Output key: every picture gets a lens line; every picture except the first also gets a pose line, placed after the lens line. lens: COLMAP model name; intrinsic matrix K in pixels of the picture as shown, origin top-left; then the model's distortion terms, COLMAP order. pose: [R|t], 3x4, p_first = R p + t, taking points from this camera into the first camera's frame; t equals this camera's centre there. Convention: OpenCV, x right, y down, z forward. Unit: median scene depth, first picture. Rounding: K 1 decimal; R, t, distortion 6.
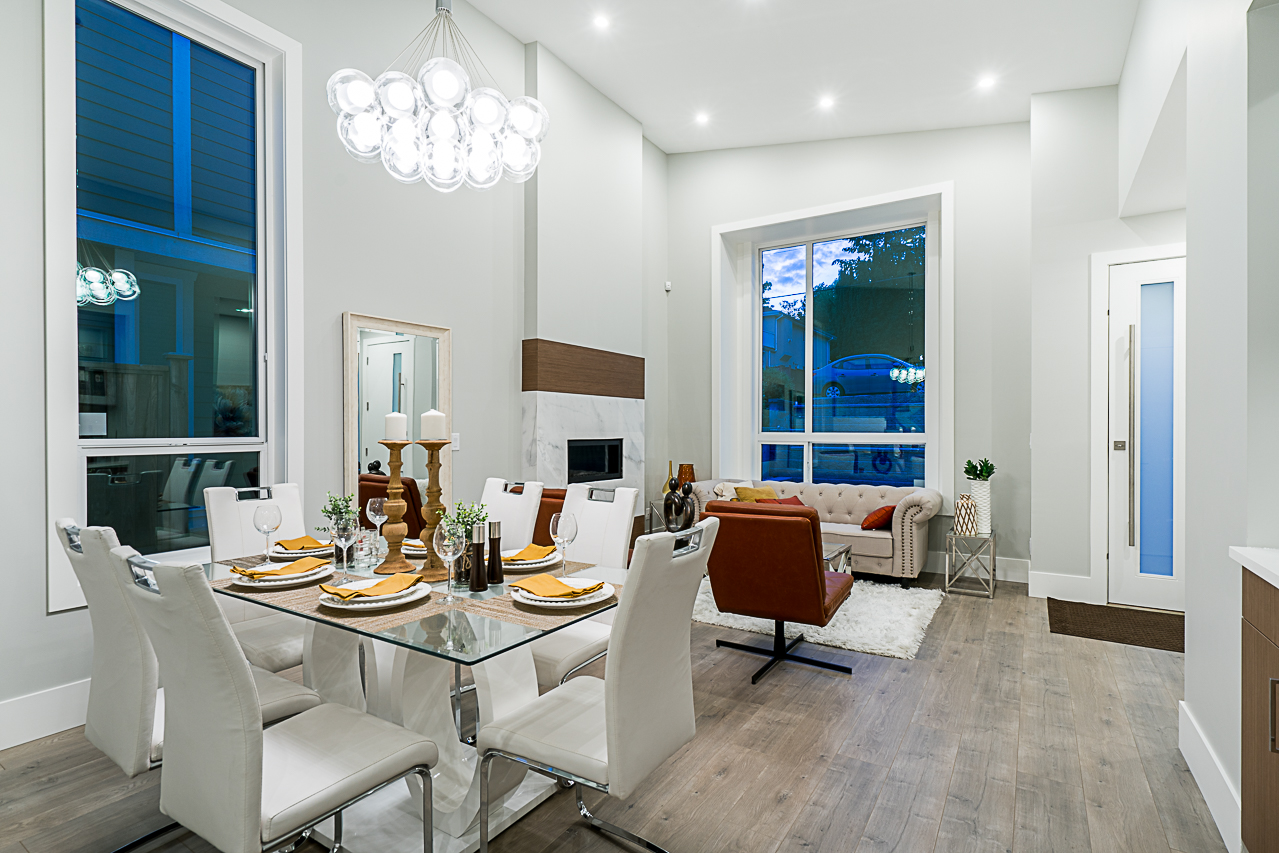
lens RADIAL K [[616.1, 0, 652.3], [0, 616.1, 429.0], [0, 0, 1]] dist [-0.001197, -0.000029]
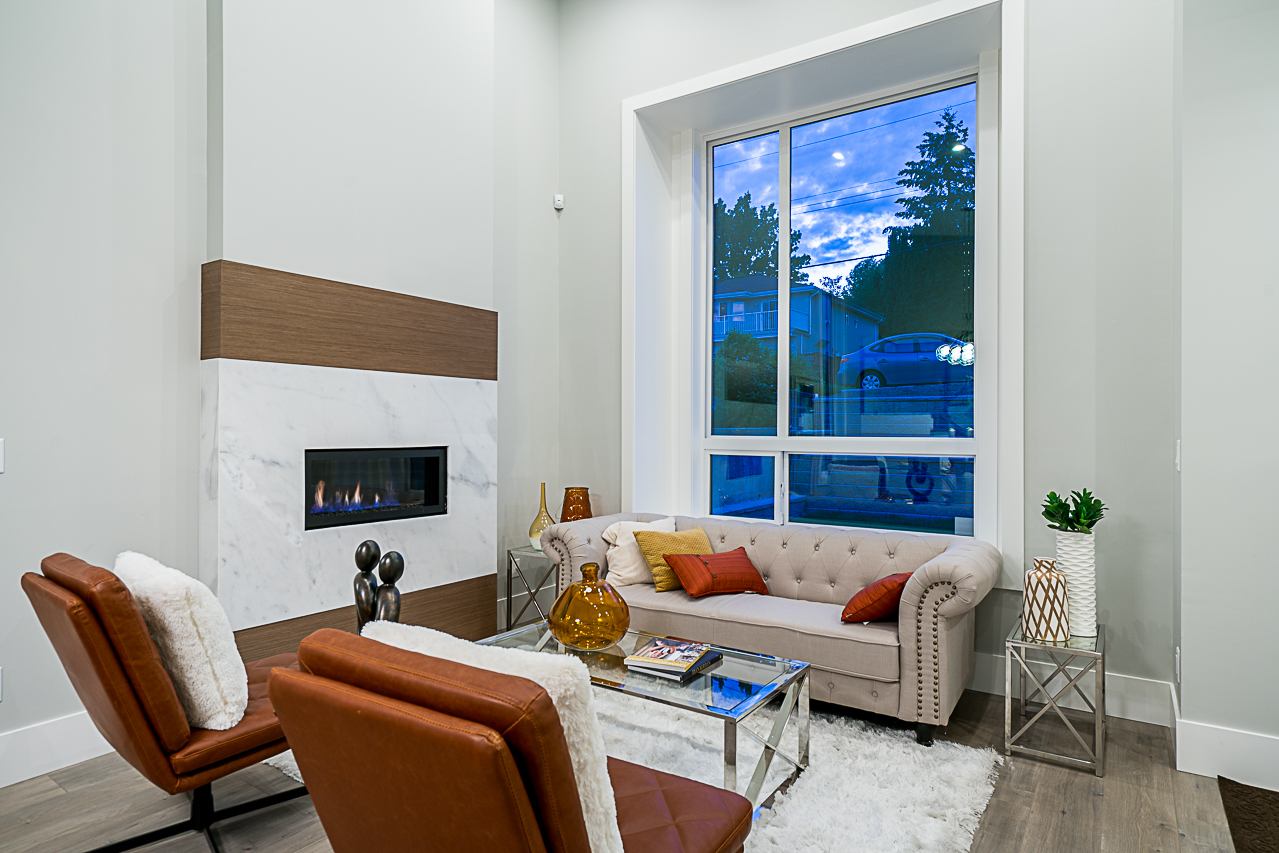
lens RADIAL K [[711.3, 0, 646.4], [0, 711.3, 427.0], [0, 0, 1]] dist [0.003817, 0.001868]
pose [[0.999108, 0.001539, -0.042197, 0.196622], [-0.001699, 0.999992, -0.003752, -0.000683], [0.042191, 0.003821, 0.999102, 0.382943]]
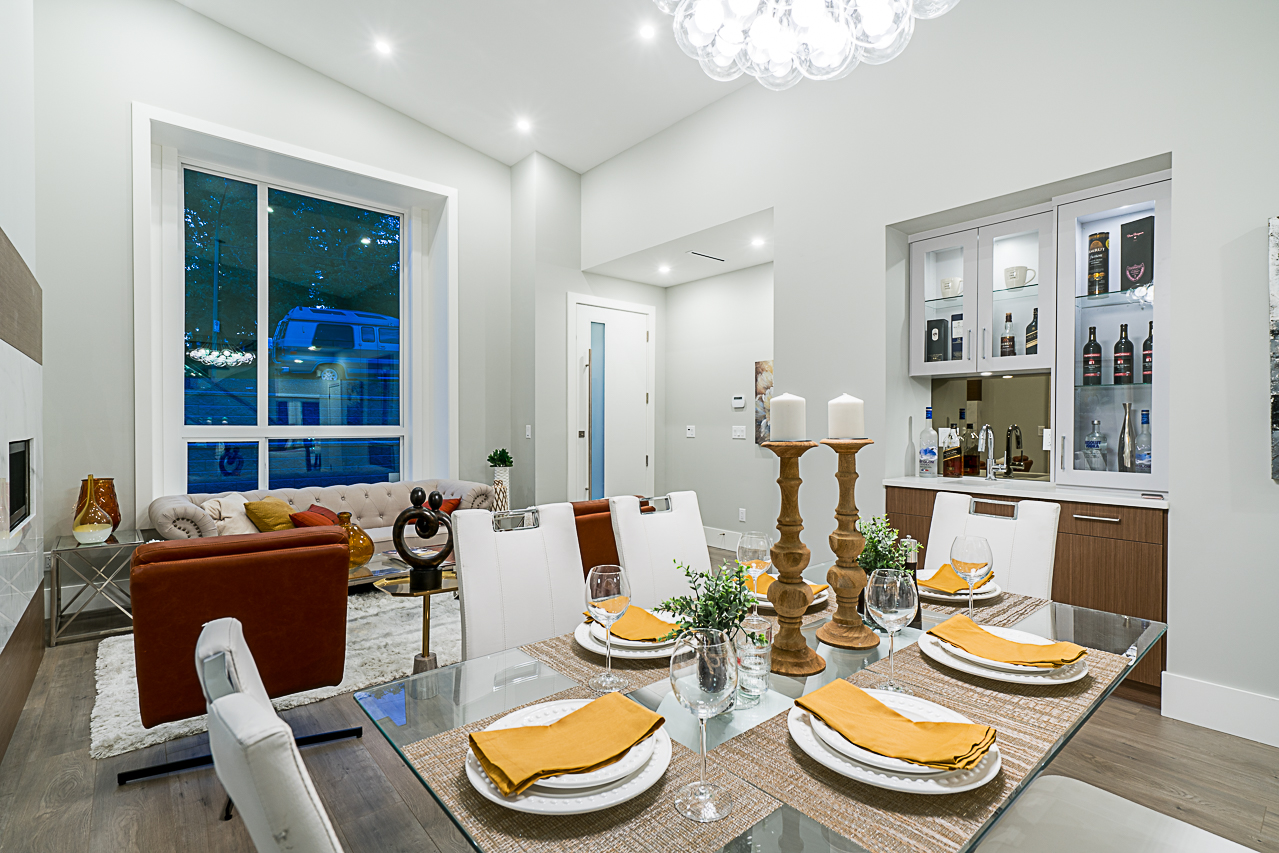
lens RADIAL K [[590.8, 0, 639.4], [0, 590.8, 429.7], [0, 0, 1]] dist [-0.000616, 0.000045]
pose [[0.306855, -0.010256, 0.951701, -0.423925], [-0.003763, 0.999921, 0.011989, 0.000313], [-0.951749, -0.007260, 0.306793, 0.410179]]
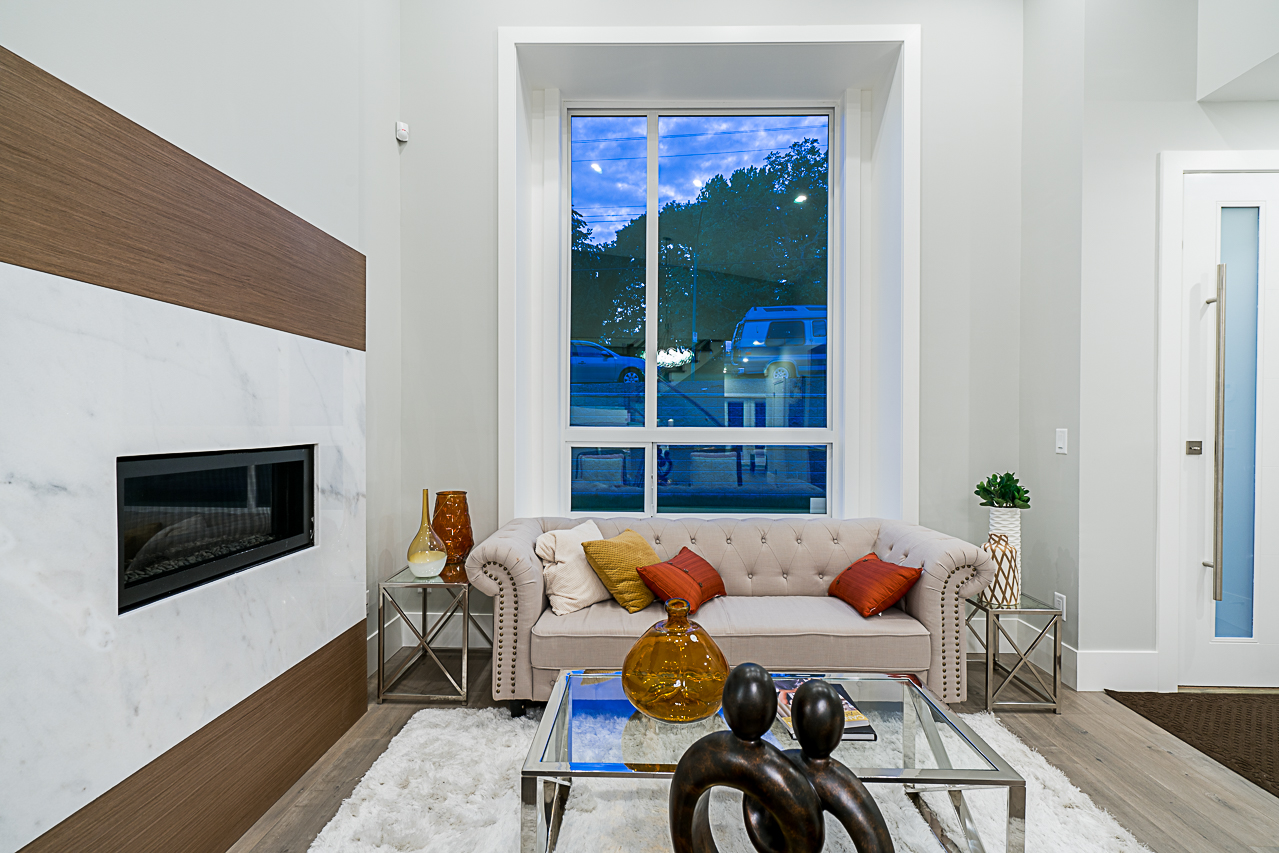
lens RADIAL K [[601.4, 0, 641.2], [0, 601.4, 427.4], [0, 0, 1]] dist [0.001561, 0.000668]
pose [[0.865085, -0.001867, 0.501622, -0.069653], [-0.003231, 0.999952, 0.009294, 0.000814], [-0.501615, -0.009661, 0.865037, 0.654211]]
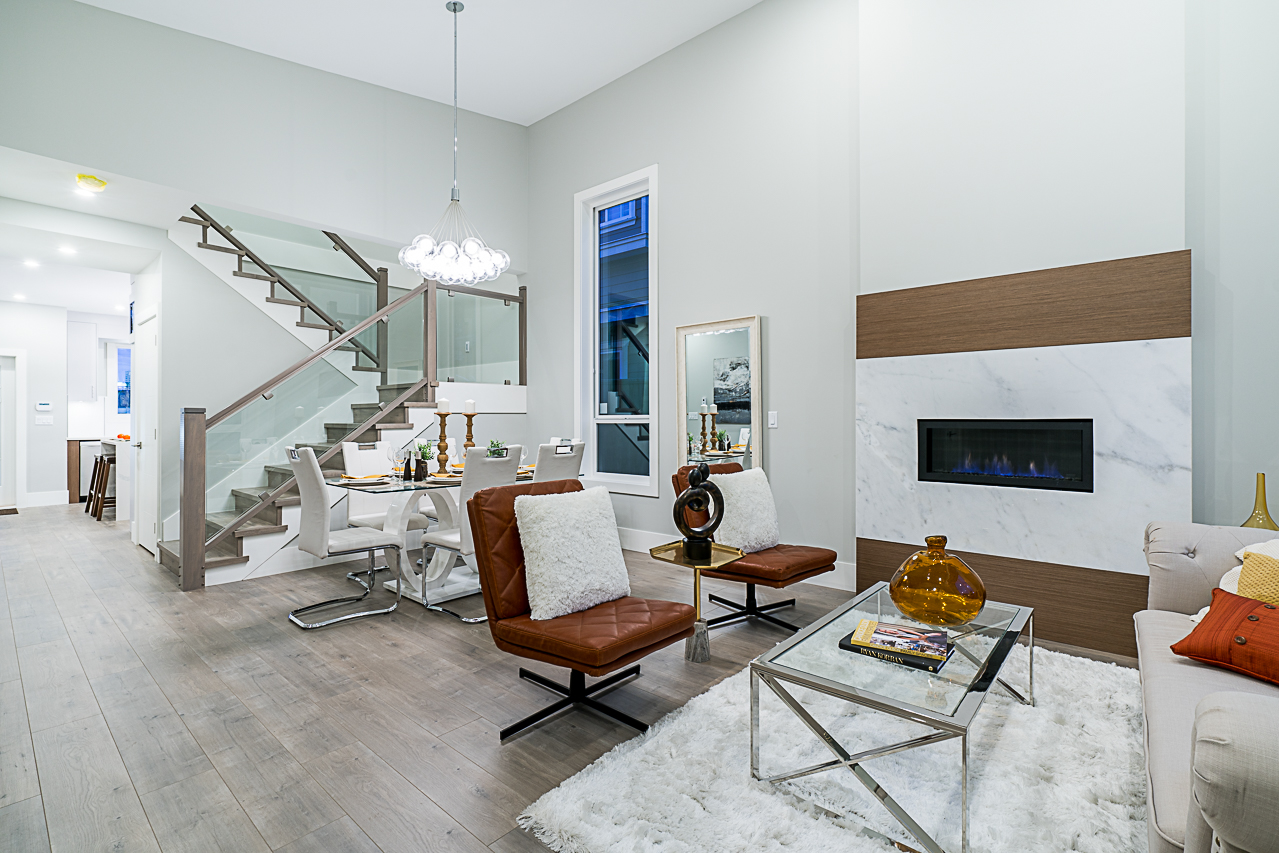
lens RADIAL K [[588.6, 0, 633.4], [0, 588.6, 420.9], [0, 0, 1]] dist [-0.002231, -0.000125]
pose [[-0.171891, 0.001004, -0.985115, 0.610184], [0.002237, 0.999997, 0.000629, 0.018417], [0.985113, -0.002095, -0.171893, 0.800403]]
